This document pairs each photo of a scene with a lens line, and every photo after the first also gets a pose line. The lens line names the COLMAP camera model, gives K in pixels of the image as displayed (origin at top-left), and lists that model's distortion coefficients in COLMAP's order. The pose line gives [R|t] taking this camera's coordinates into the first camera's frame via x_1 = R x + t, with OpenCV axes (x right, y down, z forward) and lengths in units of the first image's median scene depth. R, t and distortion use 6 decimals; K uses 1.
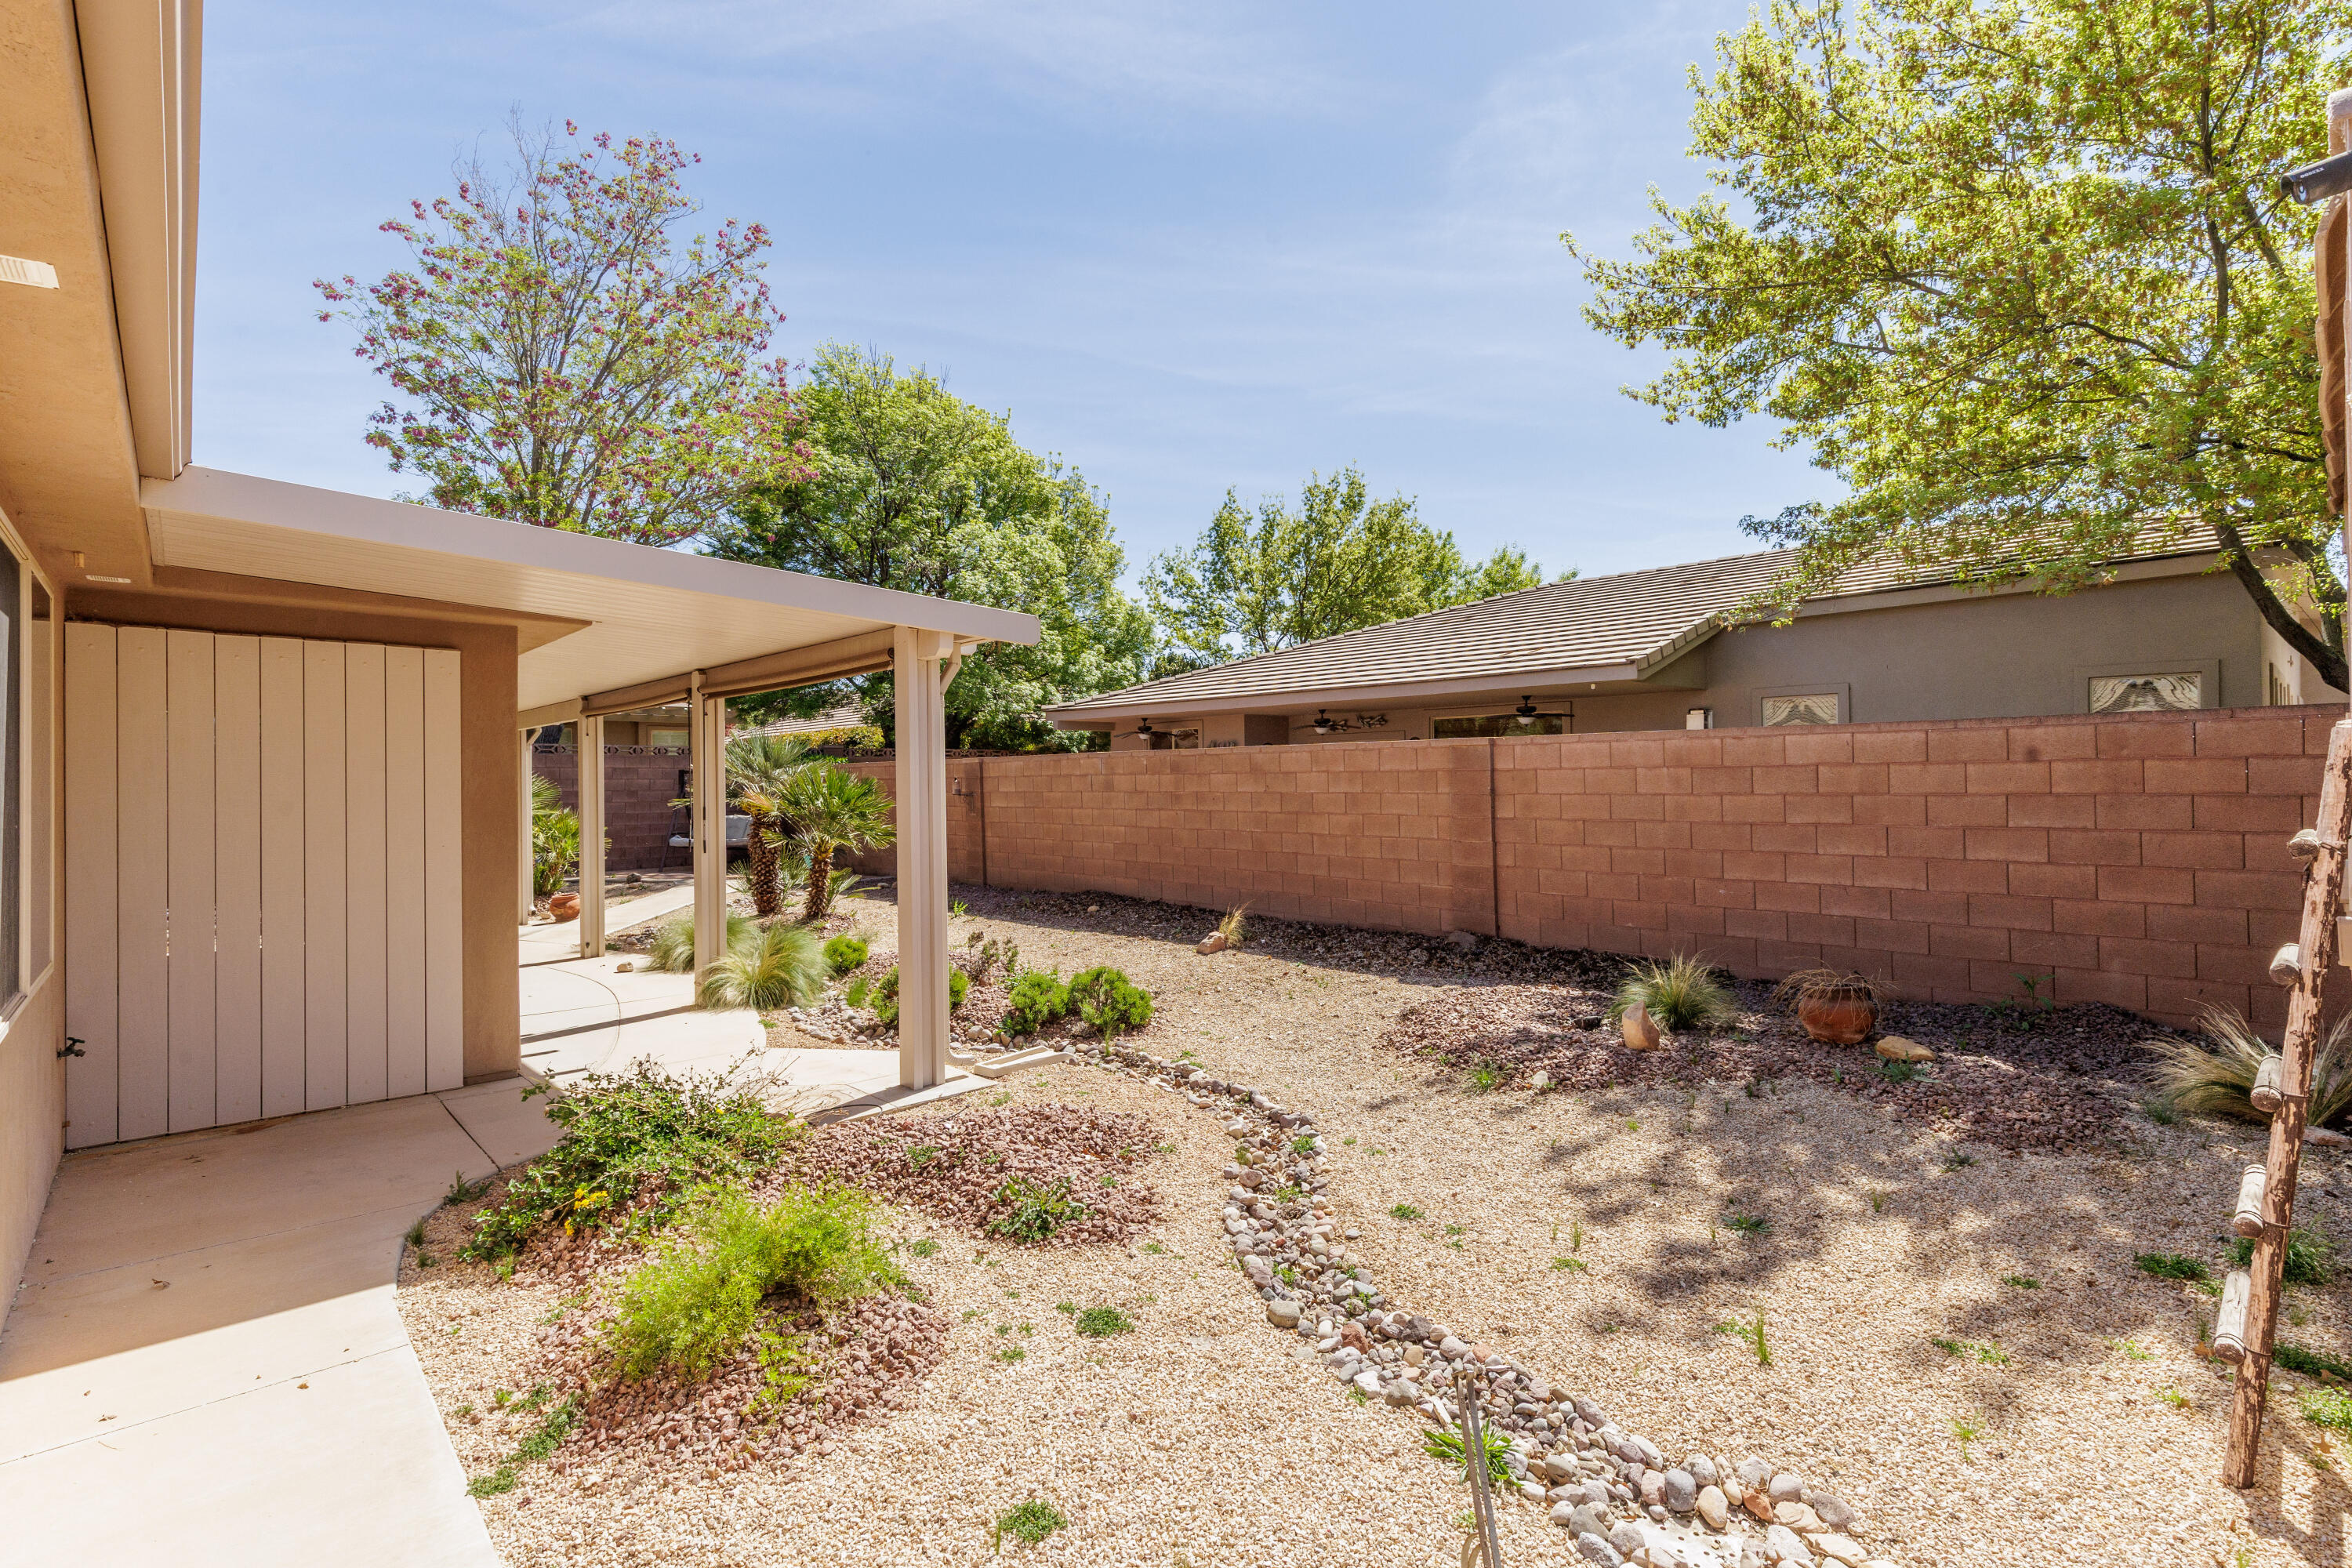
lens RADIAL K [[1068.7, 0, 1173.6], [0, 1068.7, 782.1], [0, 0, 1]] dist [0.009068, -0.000212]
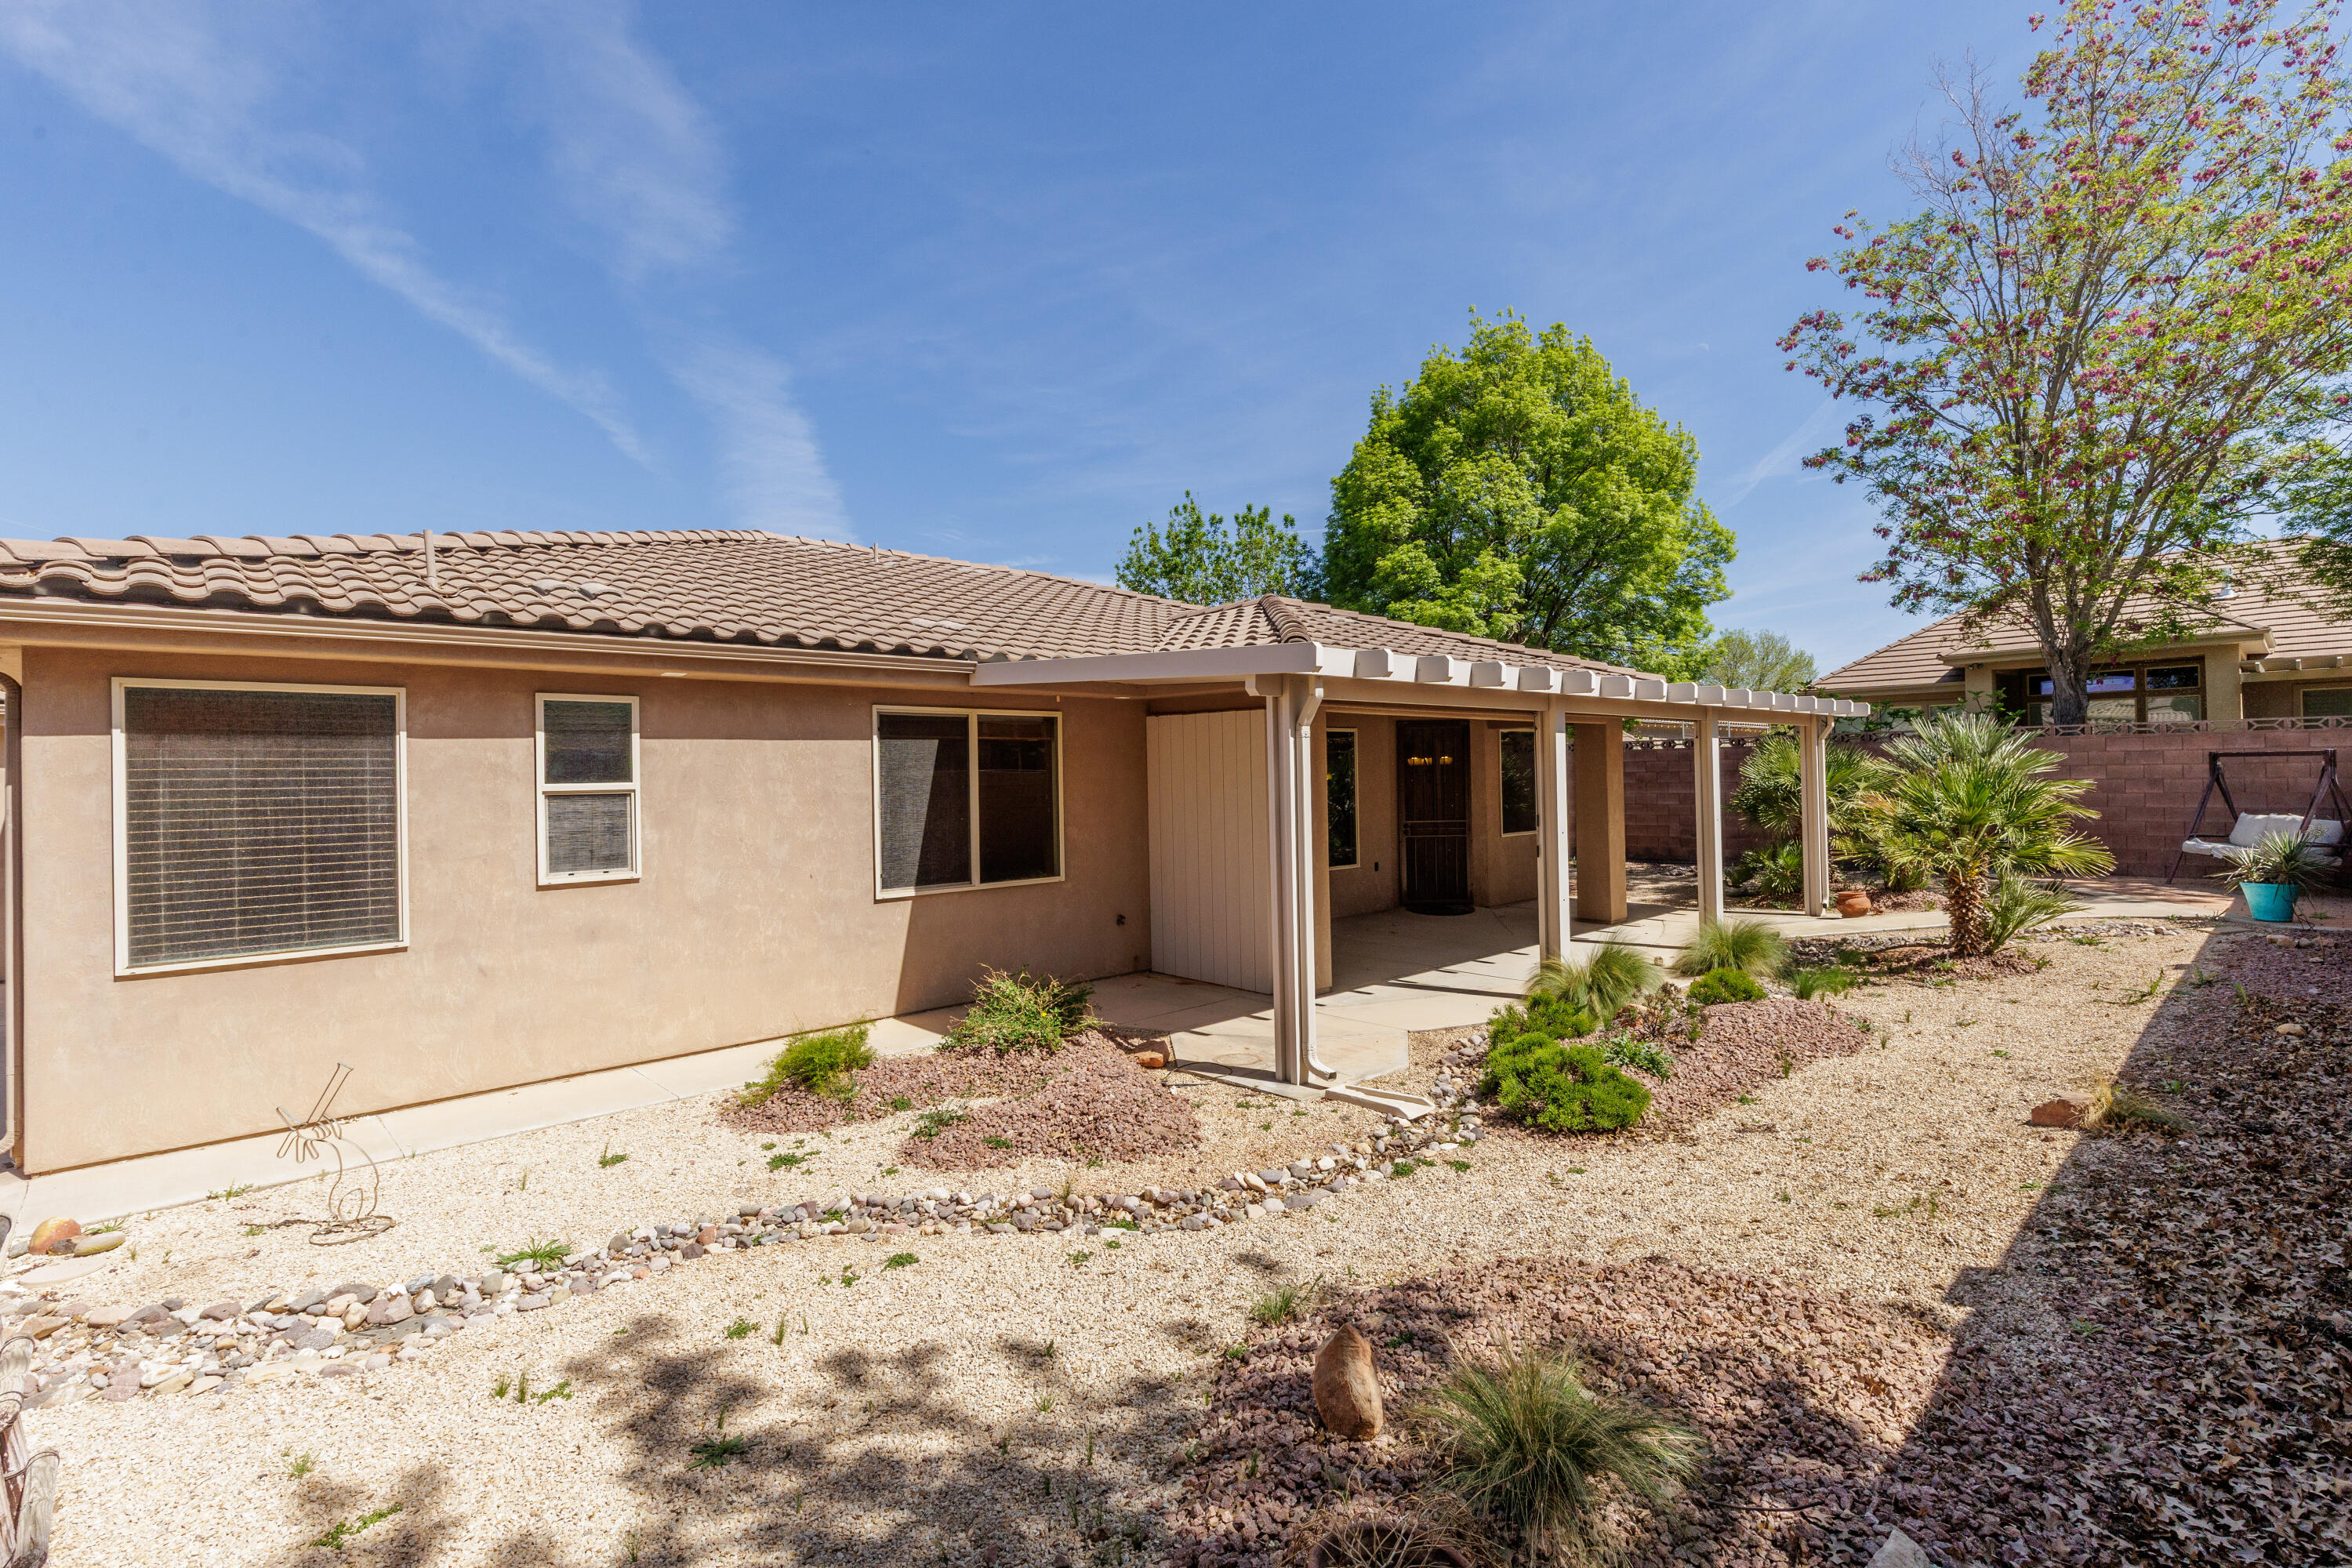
lens RADIAL K [[1068.7, 0, 1177.6], [0, 1068.7, 794.1], [0, 0, 1]] dist [0.009068, -0.000212]
pose [[-0.004370, 0.000518, -0.999990, 1.307959], [0.033539, 0.999437, 0.000371, -0.030588], [0.999428, -0.033537, -0.004384, 1.354215]]
